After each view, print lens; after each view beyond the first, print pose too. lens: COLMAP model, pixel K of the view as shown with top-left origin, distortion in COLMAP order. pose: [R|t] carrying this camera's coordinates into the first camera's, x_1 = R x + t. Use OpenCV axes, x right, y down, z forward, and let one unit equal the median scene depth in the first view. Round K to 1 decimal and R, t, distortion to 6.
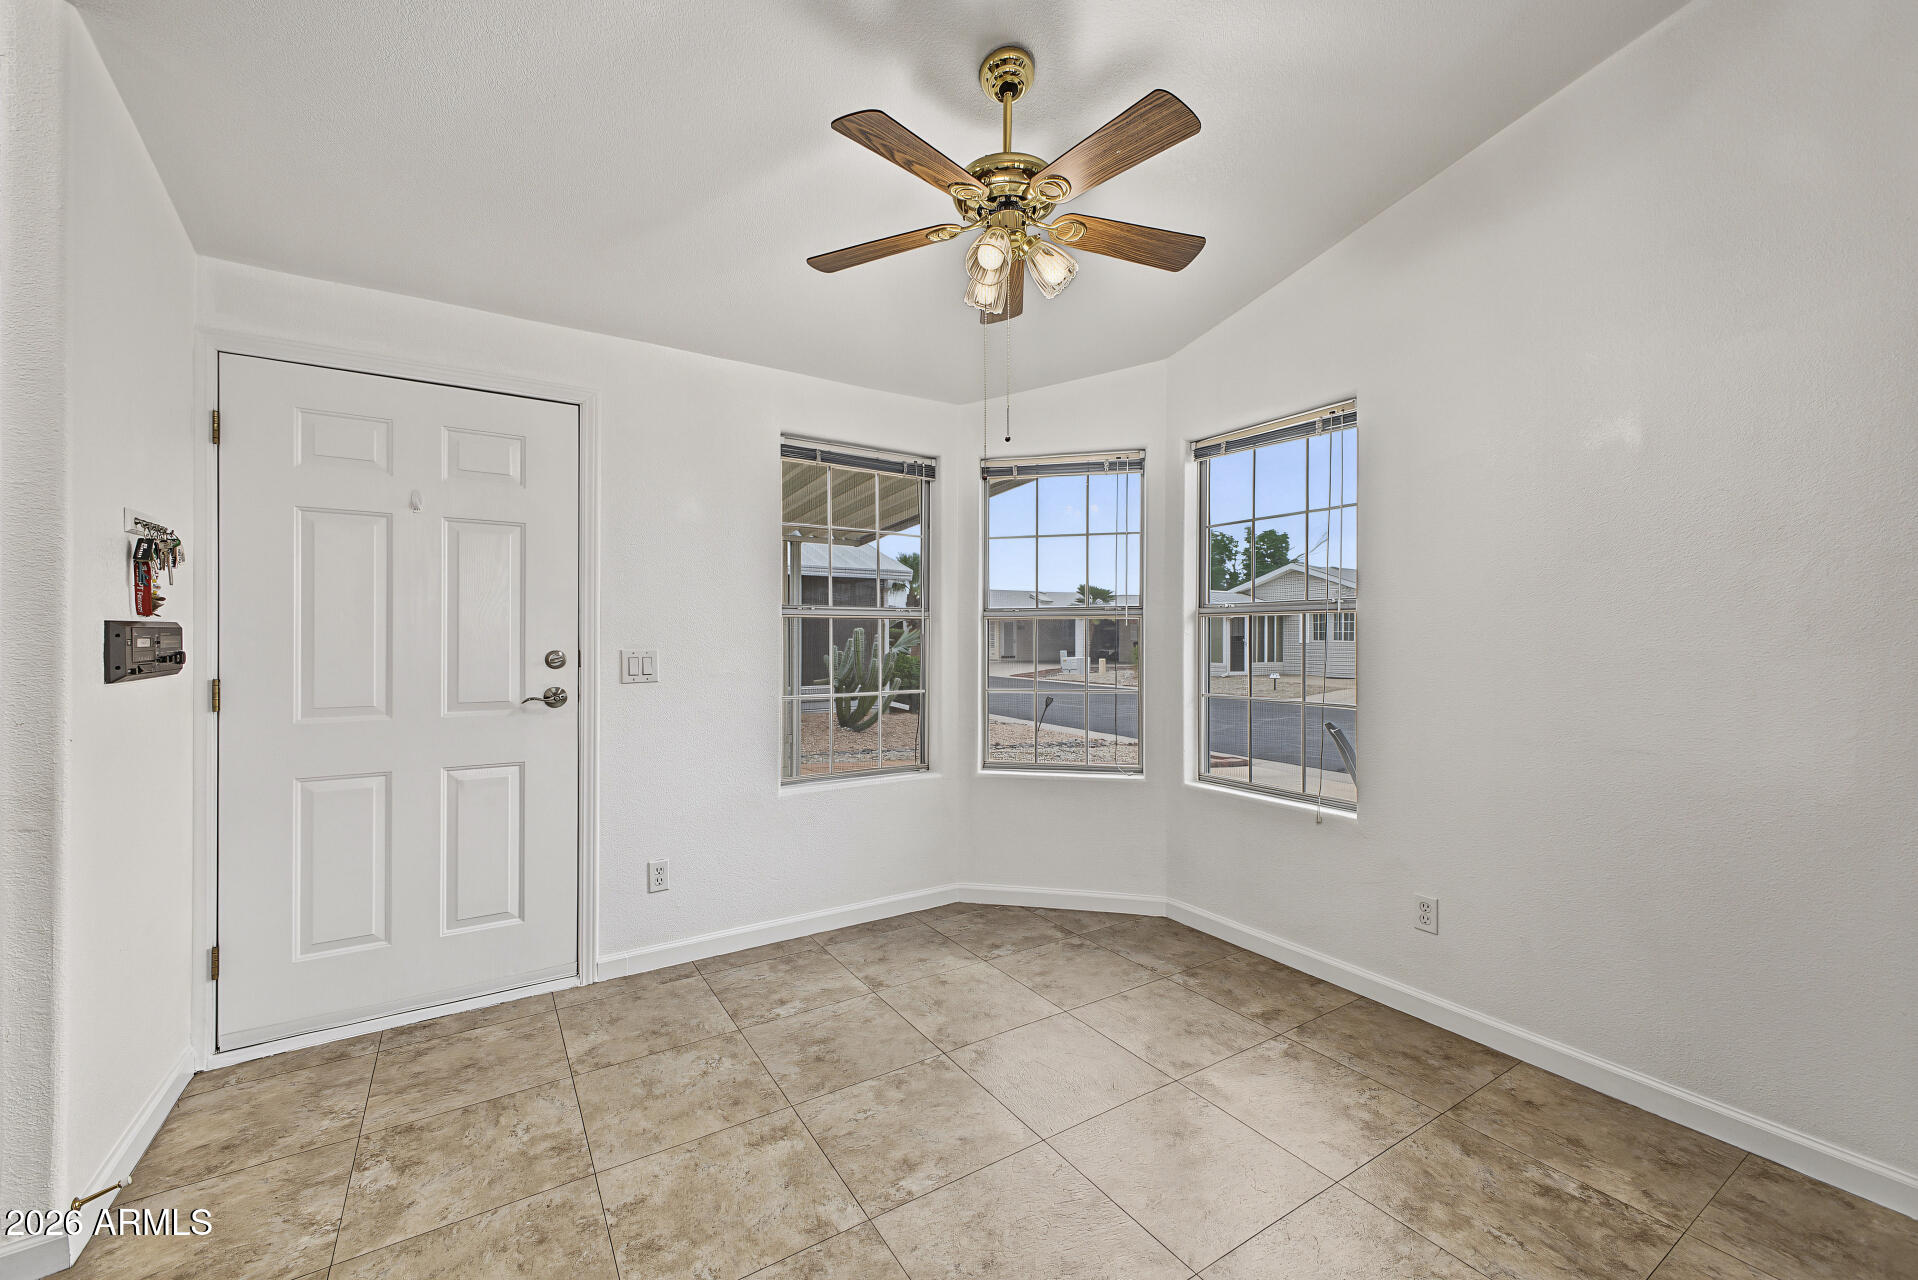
lens RADIAL K [[749.6, 0, 959.0], [0, 749.6, 640.0], [0, 0, 1]] dist [-0.000123, 0.000010]
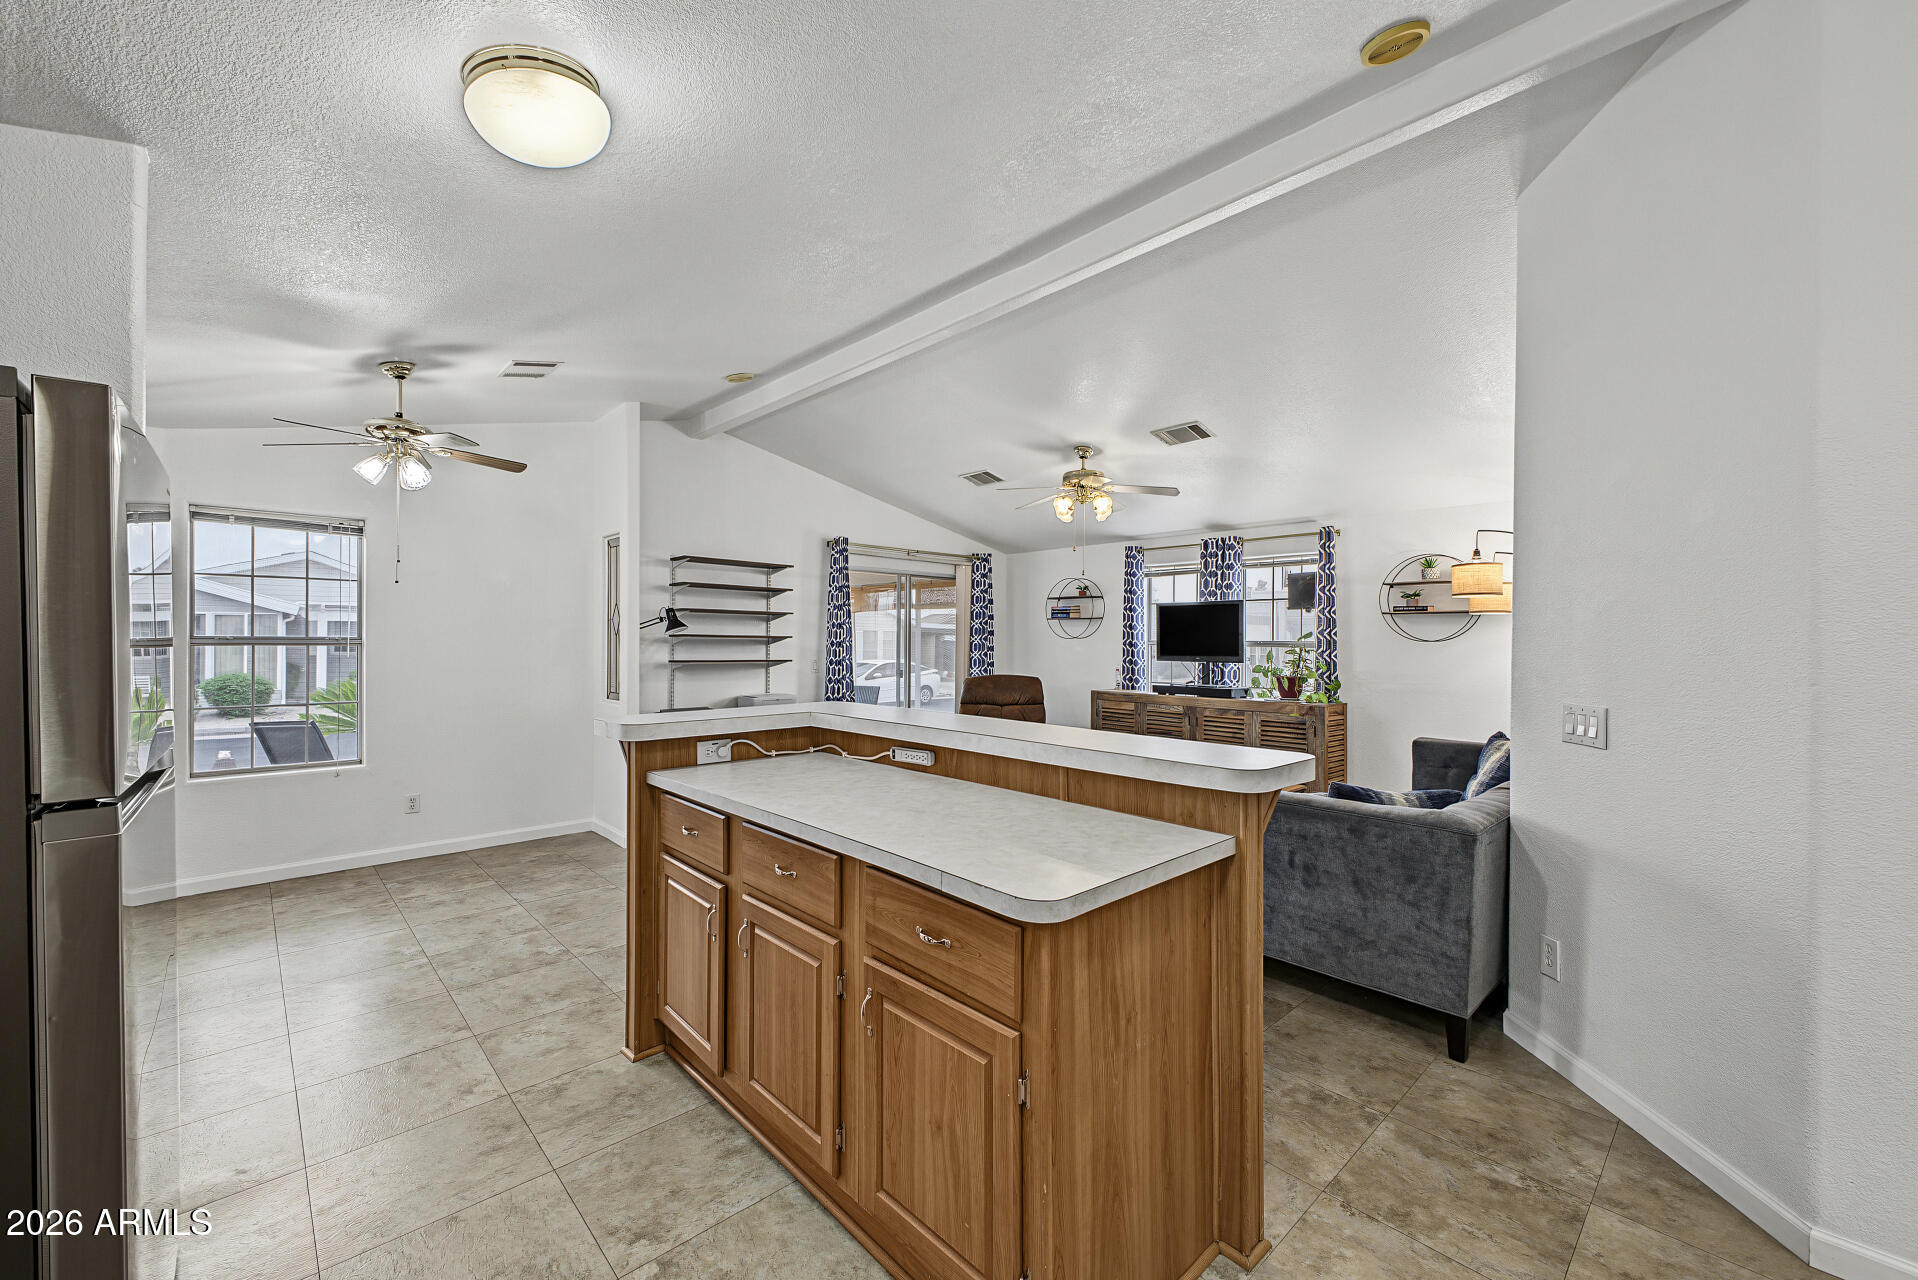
lens RADIAL K [[764.6, 0, 959.0], [0, 764.6, 640.0], [0, 0, 1]] dist [-0.000528, -0.000002]
pose [[-0.183472, 0.005448, 0.983010, -1.550533], [0.002797, 0.999983, -0.005020, -0.042666], [-0.983021, 0.001828, -0.183484, -0.022679]]
